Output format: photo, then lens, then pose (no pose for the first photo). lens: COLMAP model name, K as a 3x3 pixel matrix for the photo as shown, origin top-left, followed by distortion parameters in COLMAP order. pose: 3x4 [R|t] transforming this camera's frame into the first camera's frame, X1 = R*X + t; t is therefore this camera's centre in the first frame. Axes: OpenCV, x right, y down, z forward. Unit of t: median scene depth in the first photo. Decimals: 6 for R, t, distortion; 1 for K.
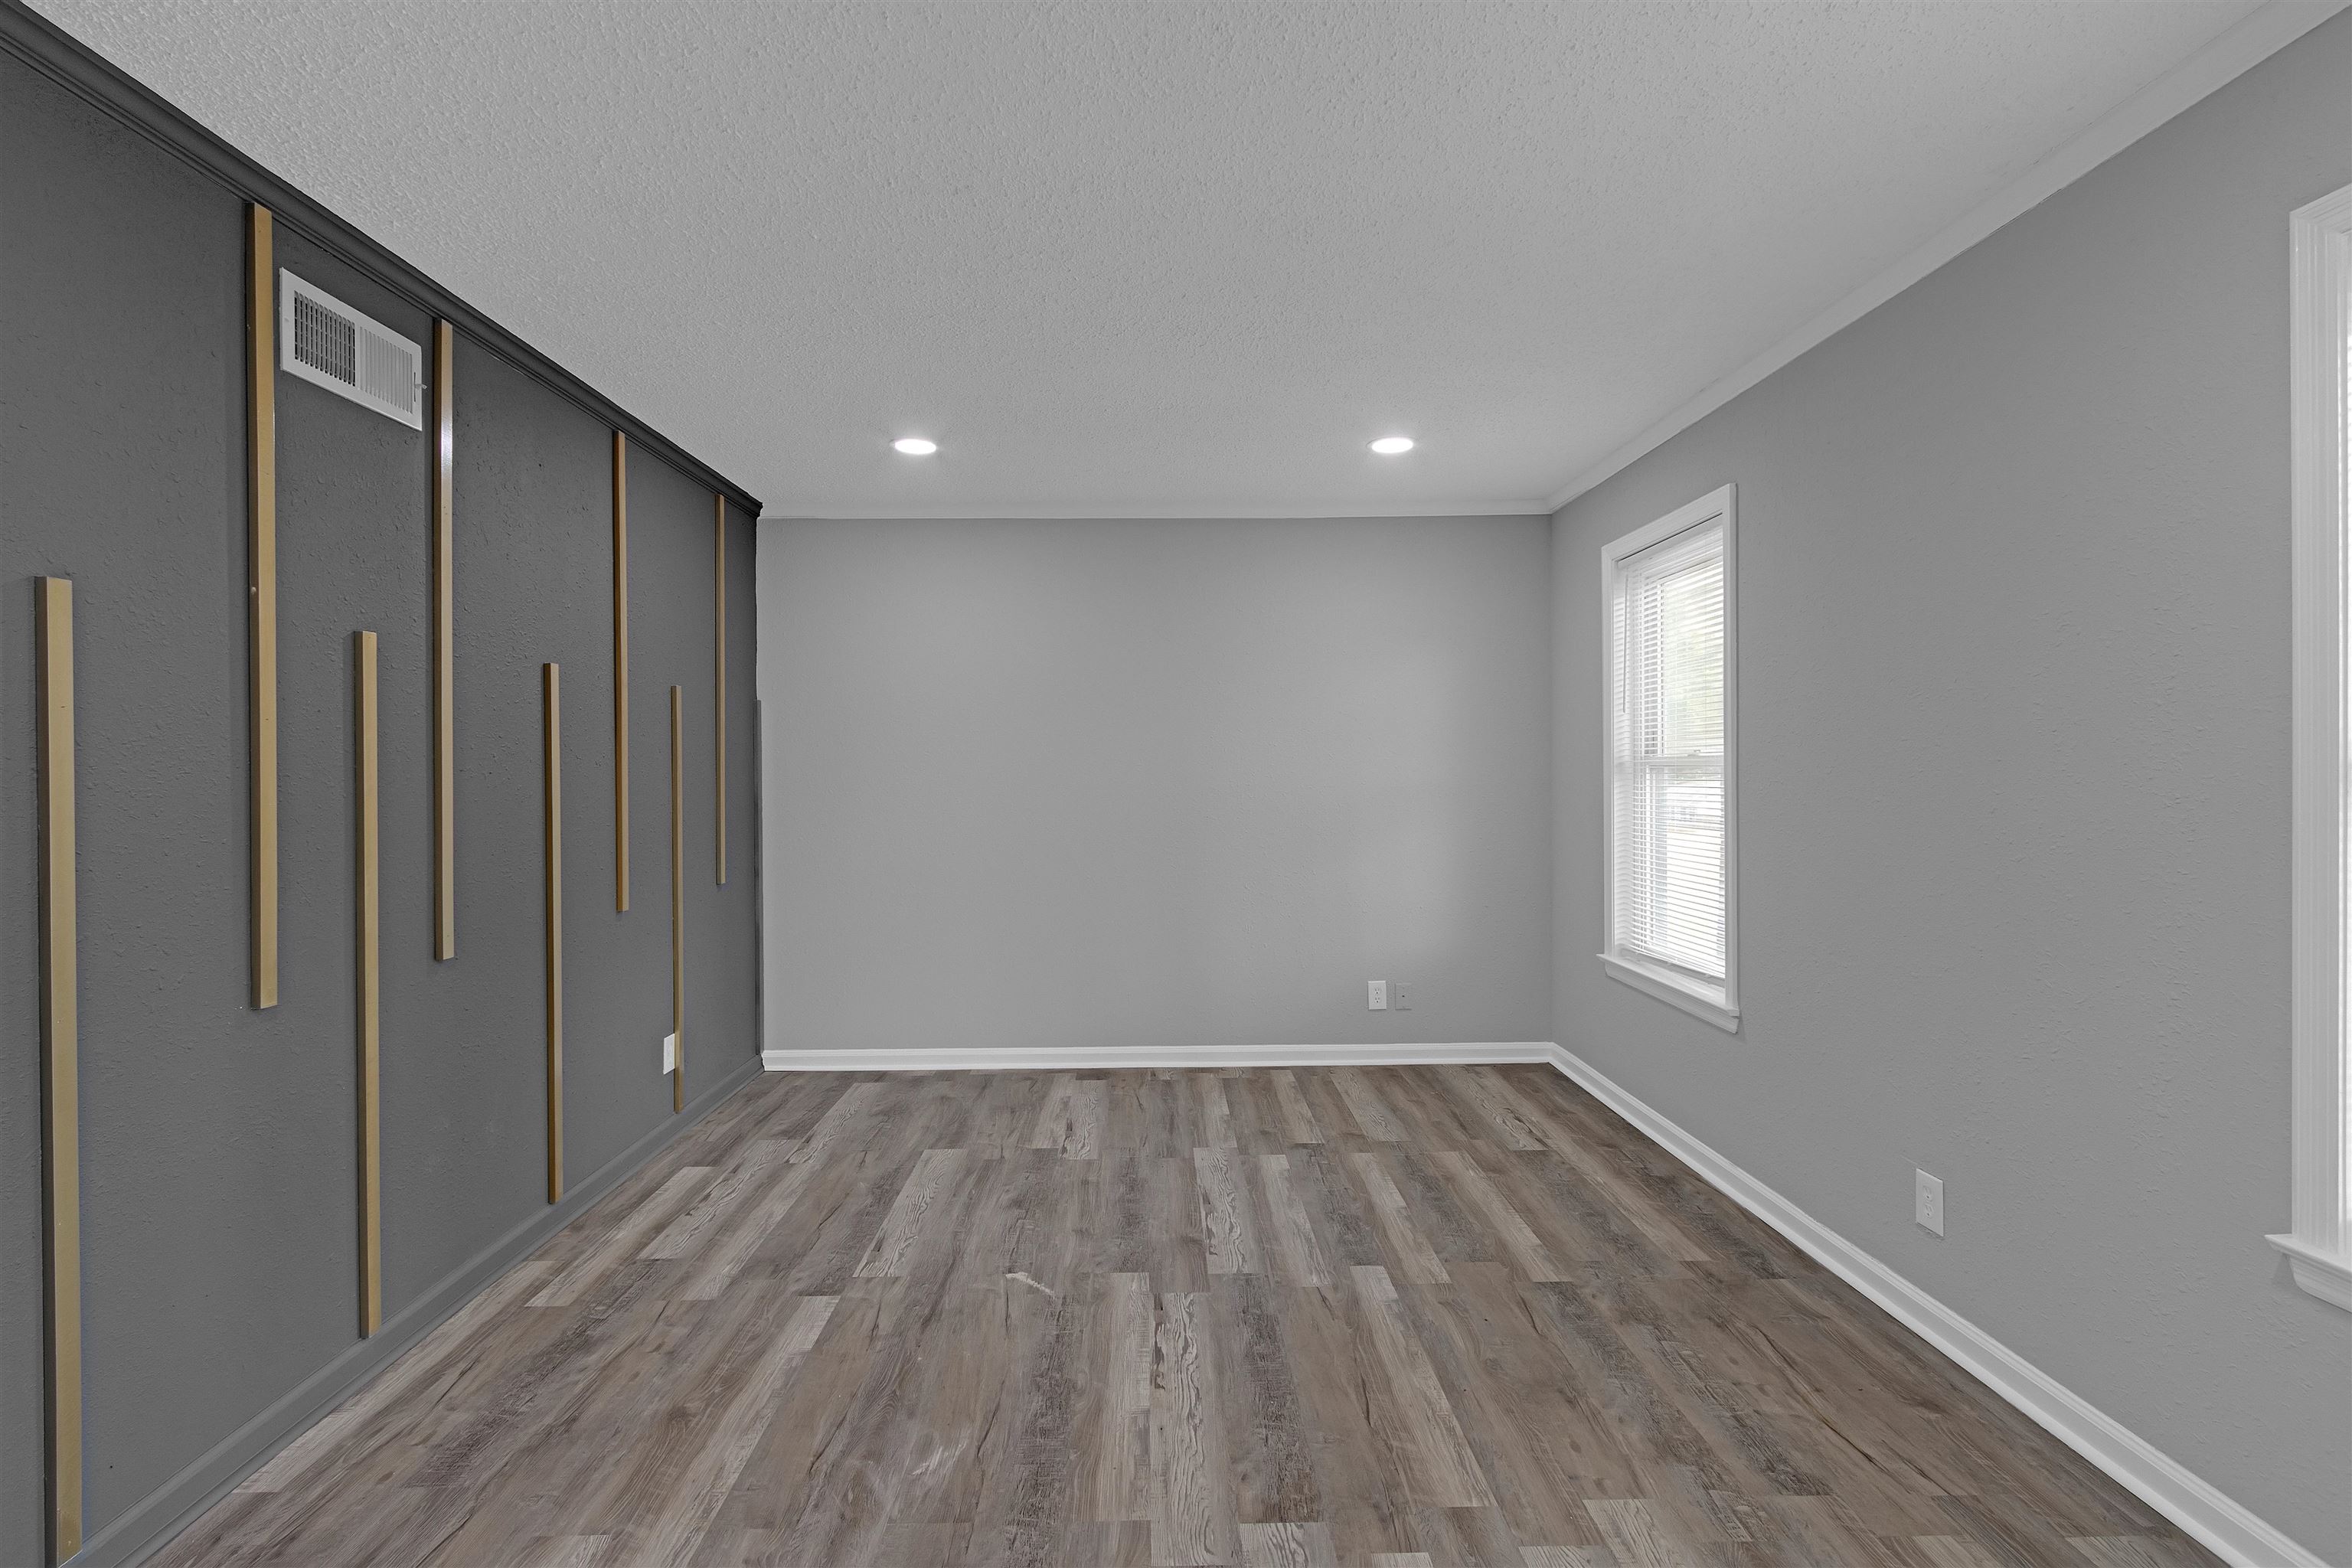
lens RADIAL K [[1077.4, 0, 1174.8], [0, 1077.4, 776.4], [0, 0, 1]] dist [0.004841, 0.000121]
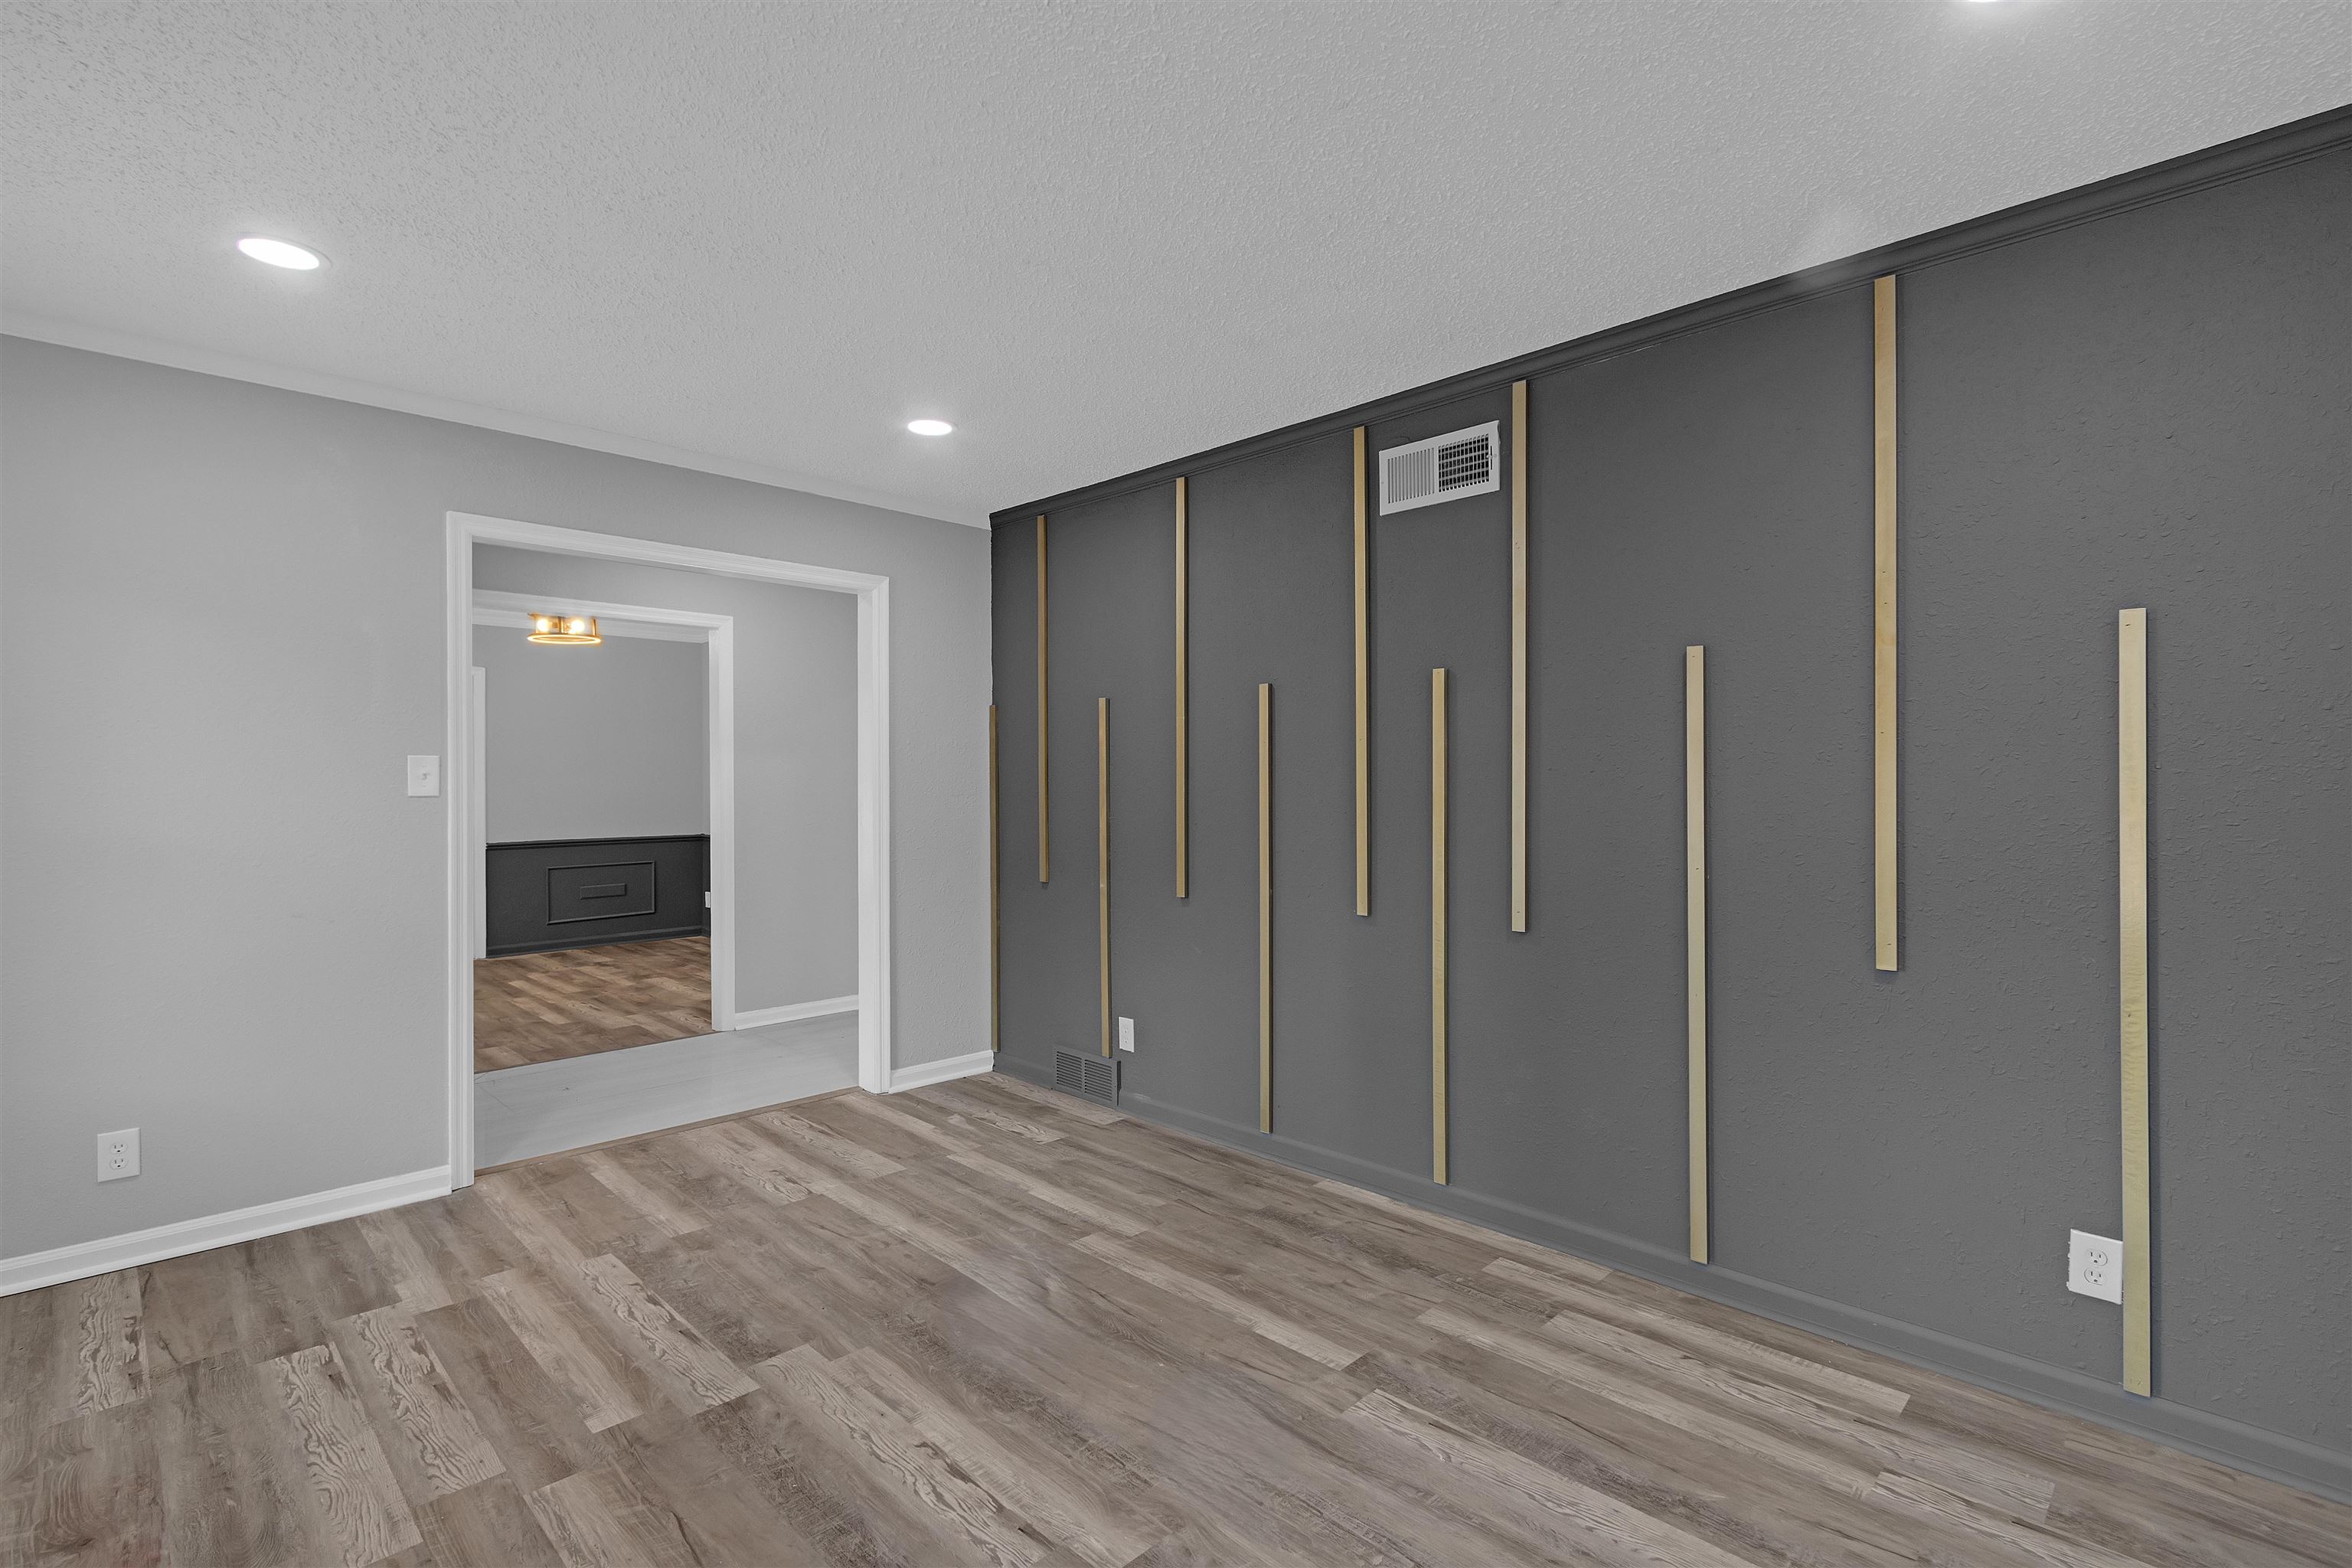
lens RADIAL K [[1077.4, 0, 1172.1], [0, 1077.4, 778.2], [0, 0, 1]] dist [0.004841, 0.000121]
pose [[-0.719534, 0.011319, -0.694365, 0.452709], [0.004995, 0.999926, 0.011124, -0.017821], [0.694439, 0.004535, -0.719537, 1.748373]]
